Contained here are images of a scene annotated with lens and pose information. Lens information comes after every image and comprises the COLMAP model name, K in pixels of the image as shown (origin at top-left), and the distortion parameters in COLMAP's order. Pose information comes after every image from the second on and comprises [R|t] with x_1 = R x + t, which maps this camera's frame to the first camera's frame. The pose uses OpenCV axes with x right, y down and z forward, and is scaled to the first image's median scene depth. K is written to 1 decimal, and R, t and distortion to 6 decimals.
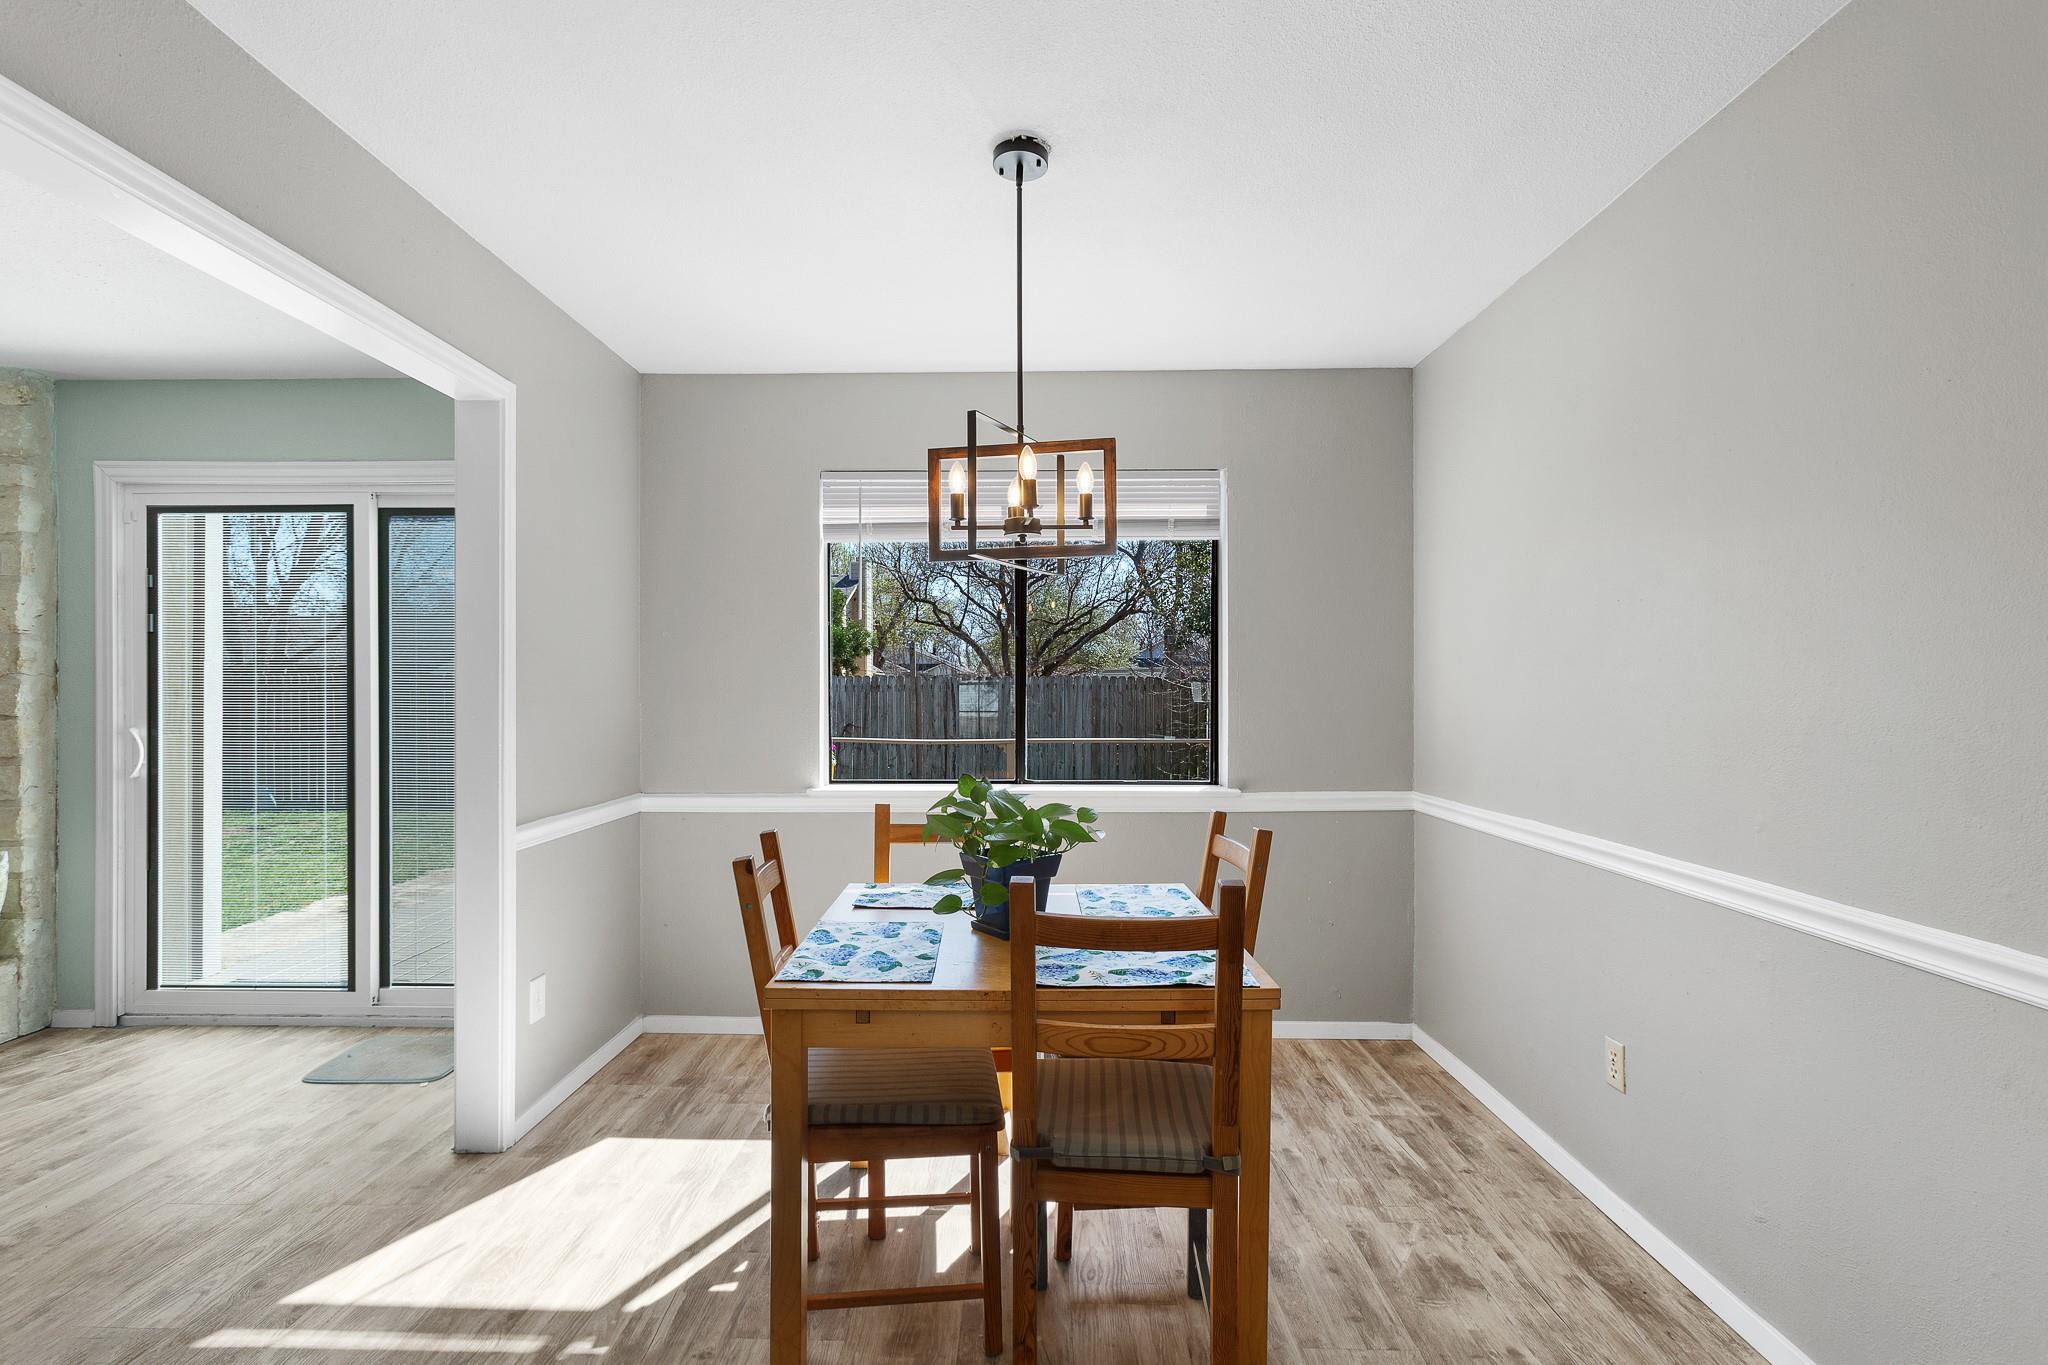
lens RADIAL K [[927.0, 0, 1024.3], [0, 927.0, 684.7], [0, 0, 1]] dist [-0.018106, 0.000372]
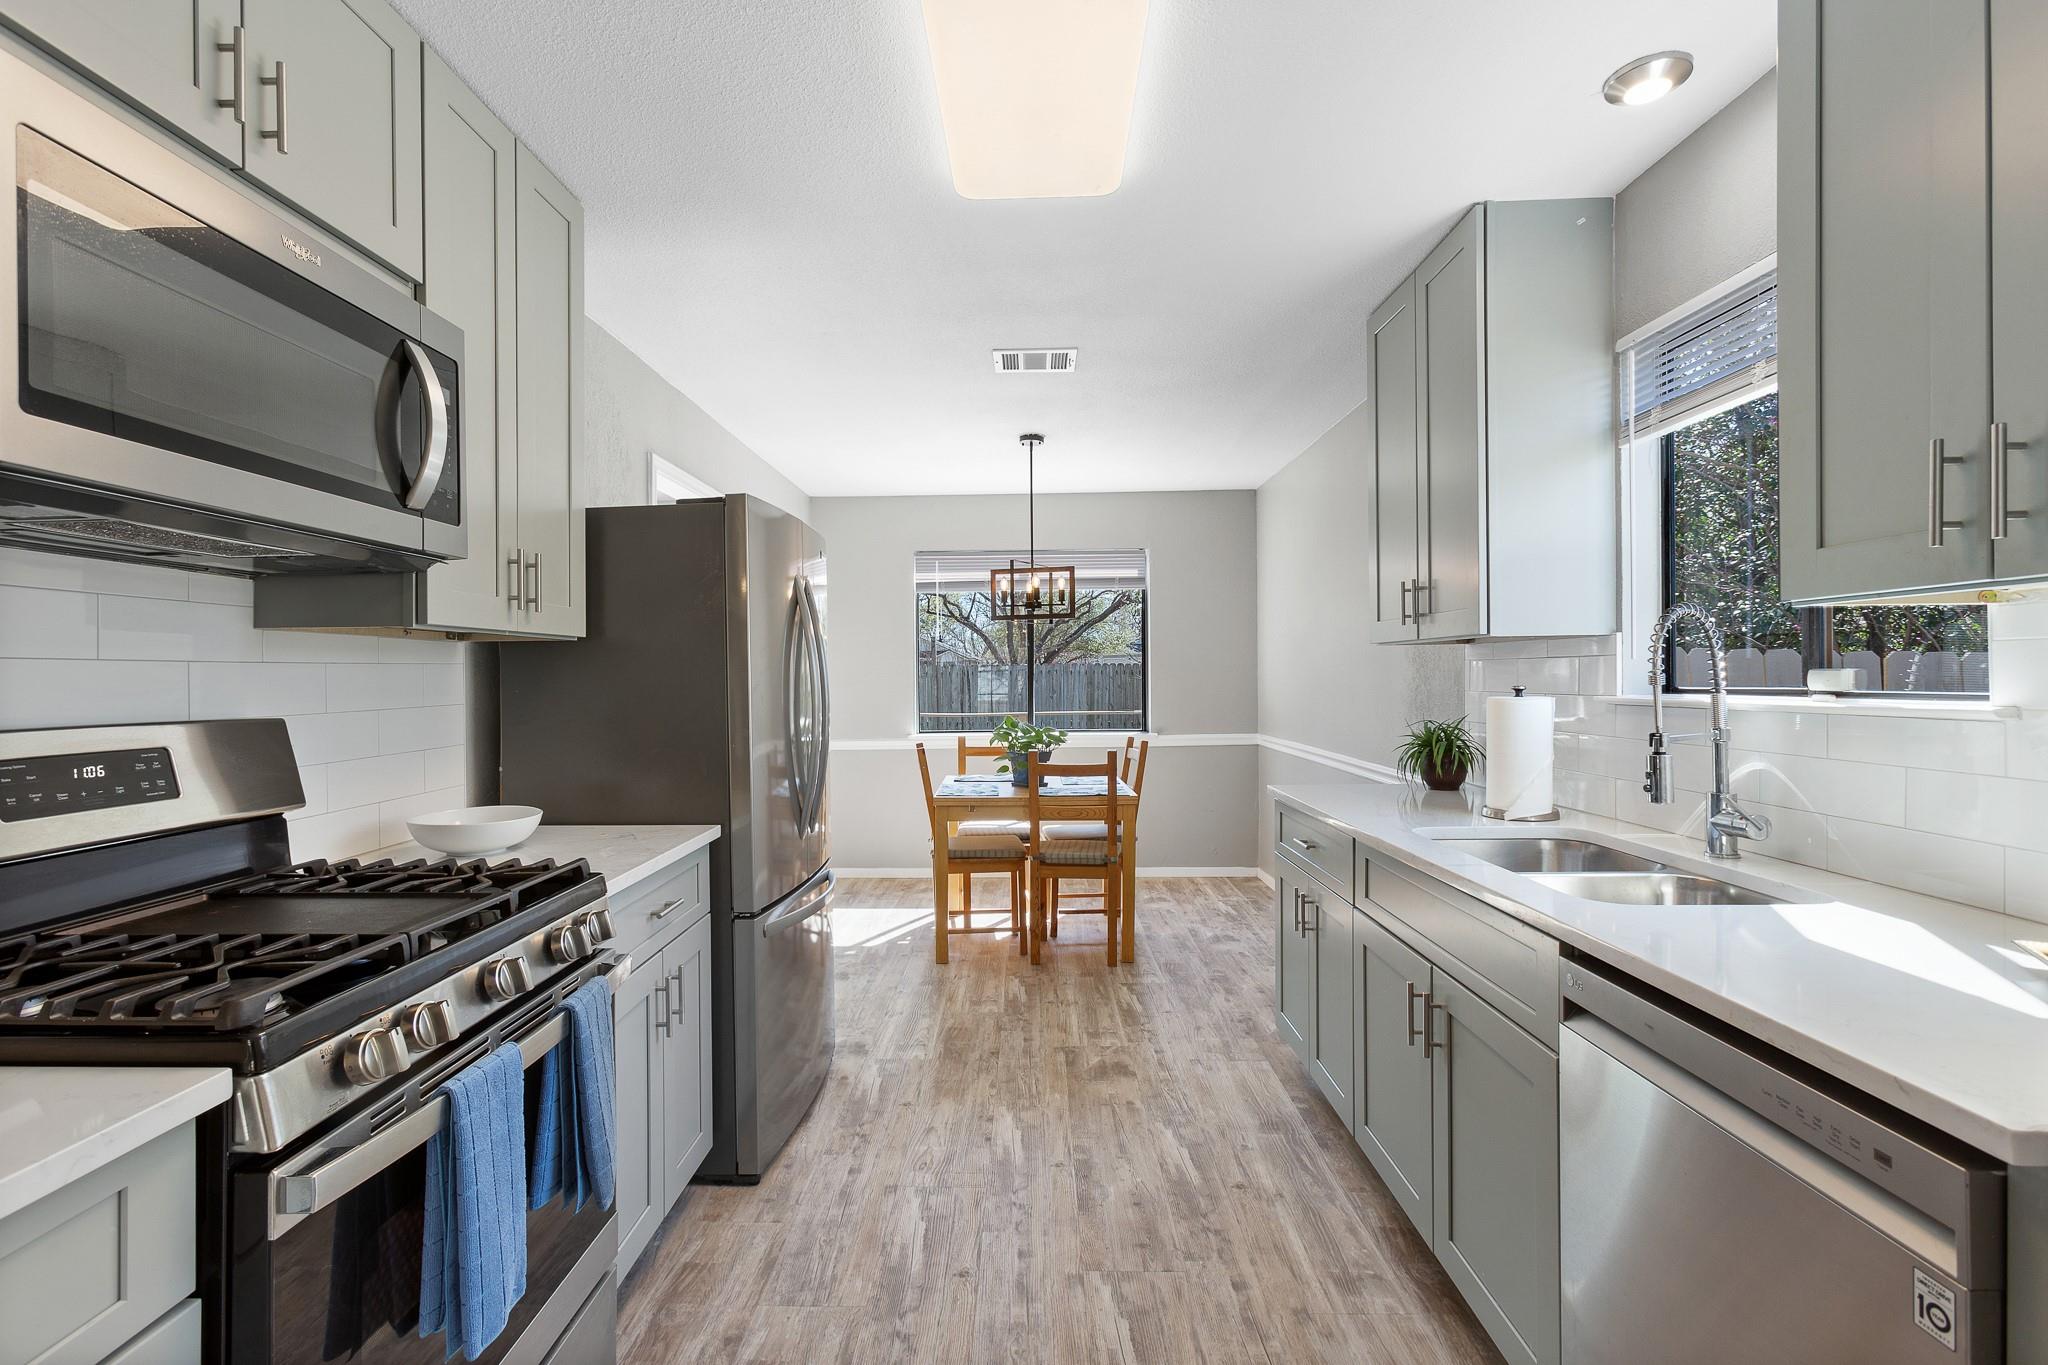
lens RADIAL K [[927.0, 0, 1021.0], [0, 927.0, 685.3], [0, 0, 1]] dist [-0.018106, 0.000372]
pose [[0.999949, -0.007381, -0.006918, -0.011316], [0.007496, 0.999833, 0.016640, -0.008238], [0.006794, -0.016691, 0.999838, -0.766487]]
